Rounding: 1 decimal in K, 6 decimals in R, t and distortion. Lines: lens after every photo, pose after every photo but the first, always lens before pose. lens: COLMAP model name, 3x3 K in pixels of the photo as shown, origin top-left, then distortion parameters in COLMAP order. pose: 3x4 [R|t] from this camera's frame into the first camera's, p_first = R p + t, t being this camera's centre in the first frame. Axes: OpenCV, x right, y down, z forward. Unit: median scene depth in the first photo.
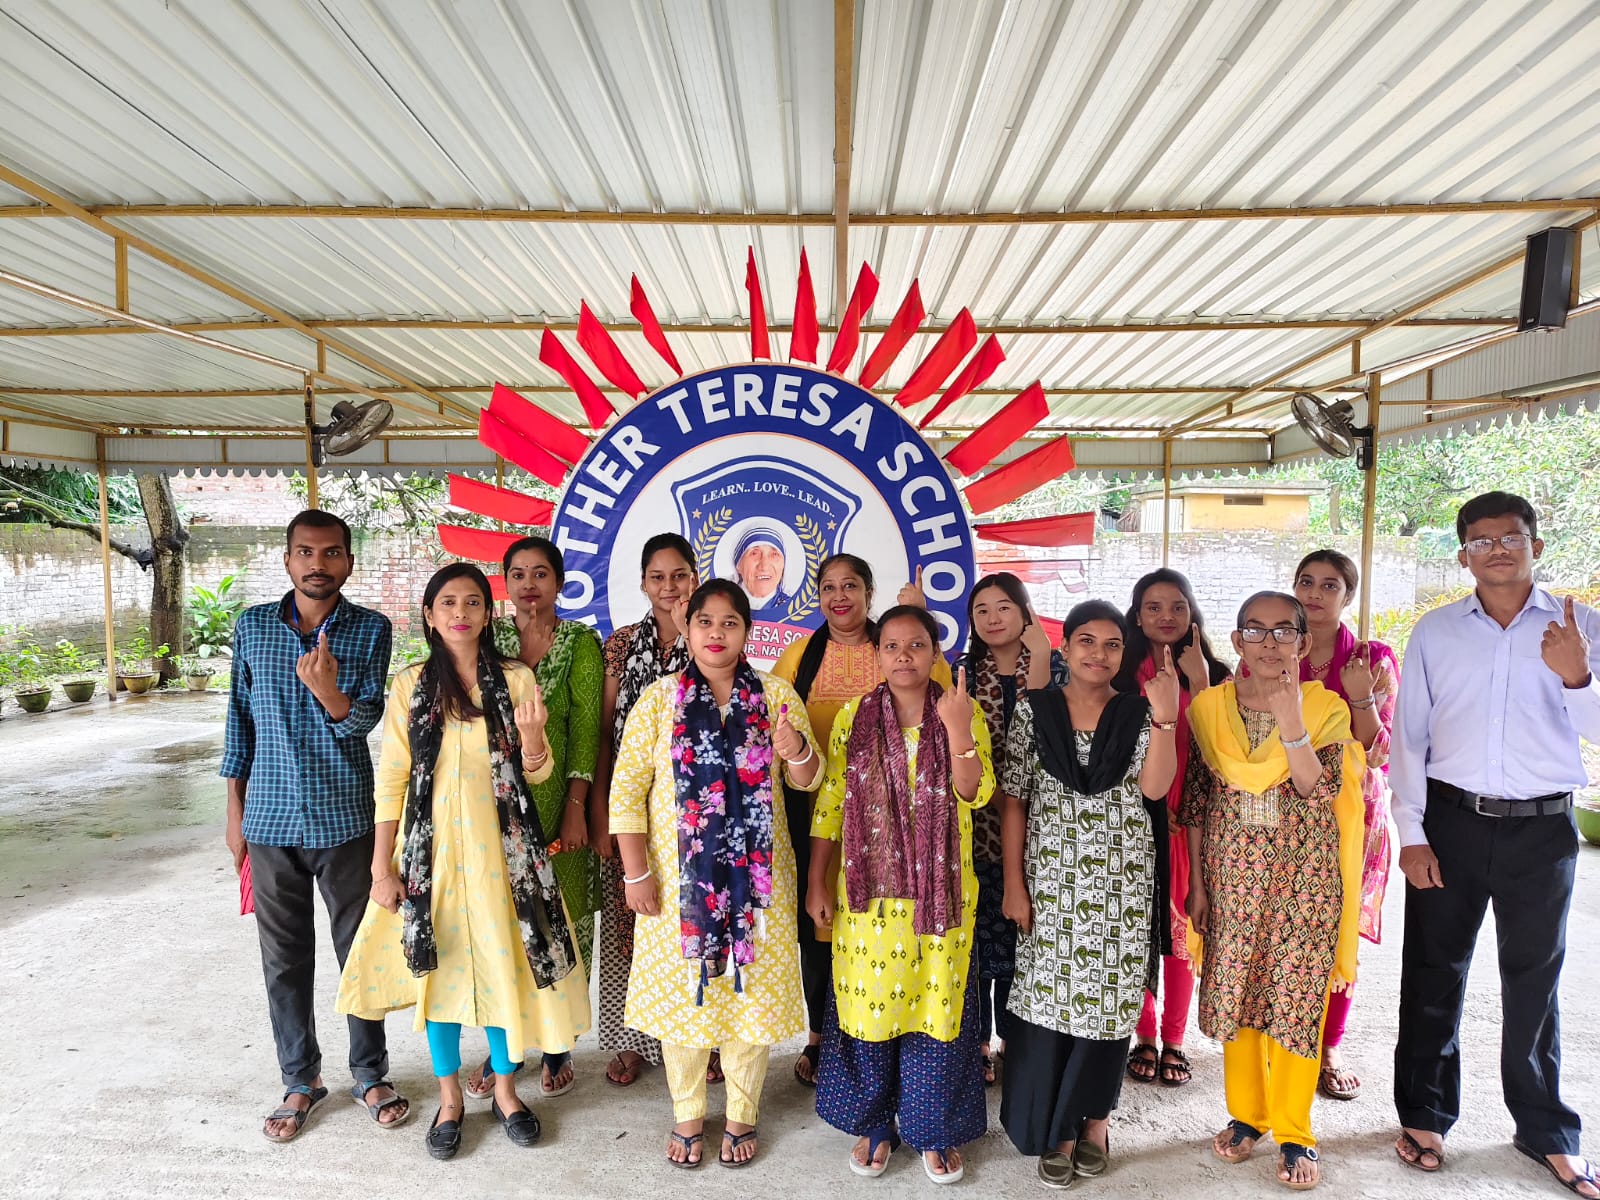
lens RADIAL K [[1133.9, 0, 793.0], [0, 1133.9, 595.7], [0, 0, 1]] dist [0.009507, -0.002754]
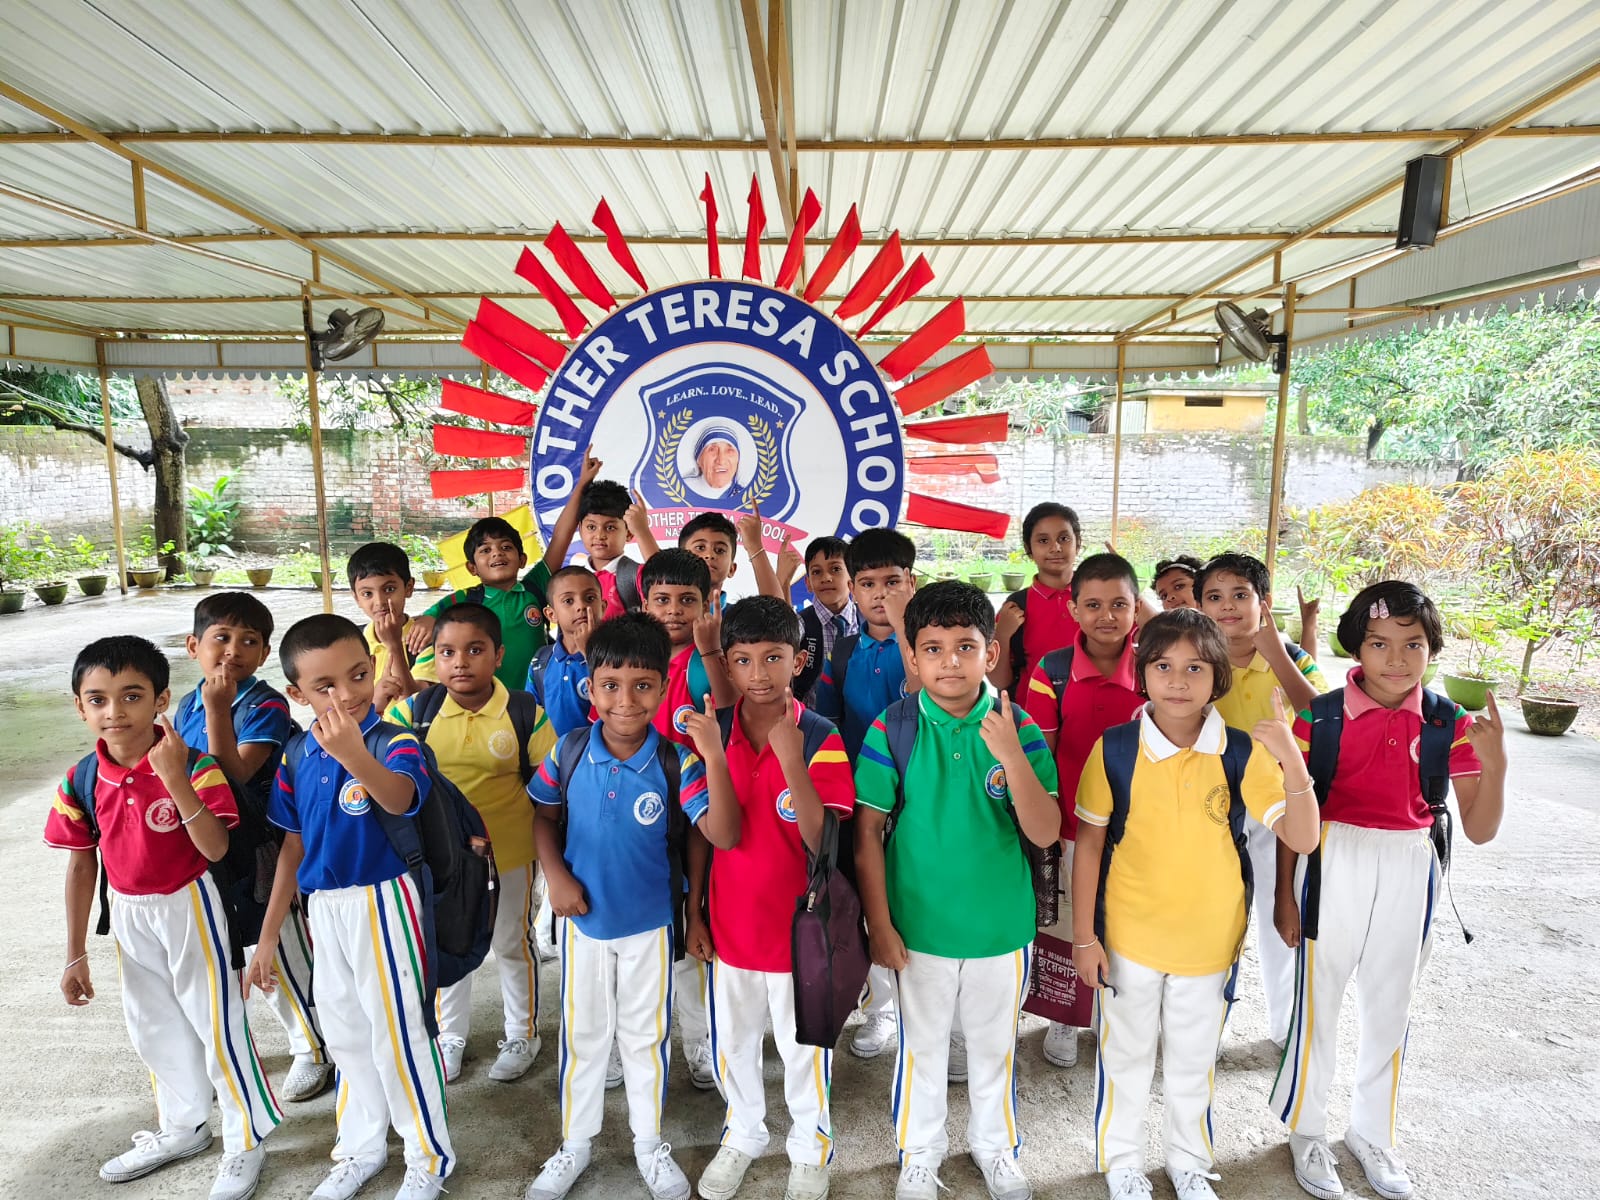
lens RADIAL K [[1133.9, 0, 792.4], [0, 1133.9, 604.0], [0, 0, 1]] dist [0.009507, -0.002754]
pose [[0.999947, -0.002728, 0.009900, 0.023474], [0.001807, 0.995768, 0.091883, 0.008804], [-0.010109, -0.091860, 0.995721, -0.106463]]
